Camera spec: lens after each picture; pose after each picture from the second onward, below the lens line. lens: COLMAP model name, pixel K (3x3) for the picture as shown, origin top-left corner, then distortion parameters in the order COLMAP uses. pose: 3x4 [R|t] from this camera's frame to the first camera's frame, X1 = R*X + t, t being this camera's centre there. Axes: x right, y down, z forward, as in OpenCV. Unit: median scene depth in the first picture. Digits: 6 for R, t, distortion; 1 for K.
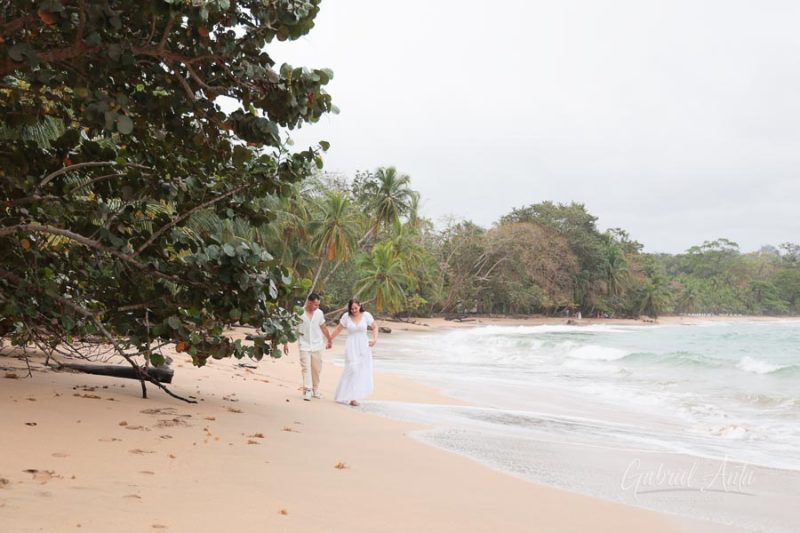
lens RADIAL K [[1197.8, 0, 405.7], [0, 1197.8, 267.2], [0, 0, 1]] dist [0.189681, 0.125861]
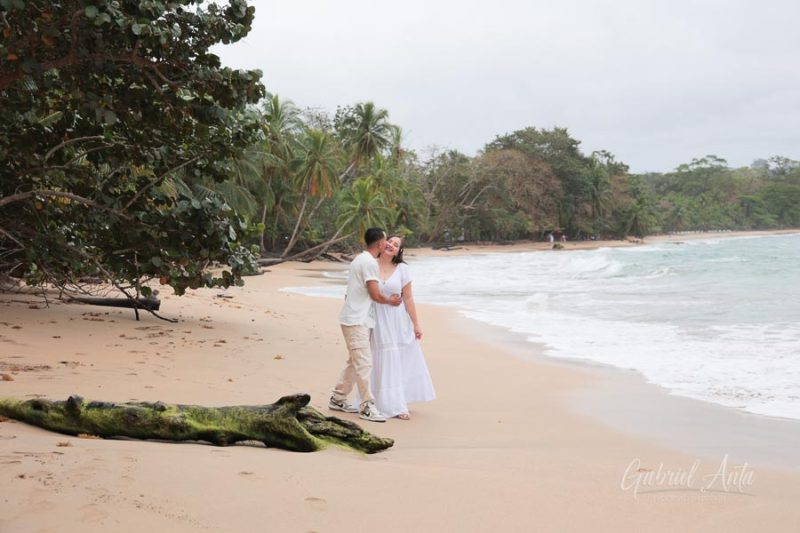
lens RADIAL K [[1197.8, 0, 405.7], [0, 1197.8, 267.2], [0, 0, 1]] dist [0.189681, 0.125861]
pose [[0.999078, -0.042548, 0.005693, 0.053023], [0.042148, 0.997434, 0.057866, -0.009368], [-0.008141, -0.057573, 0.998308, -0.233785]]
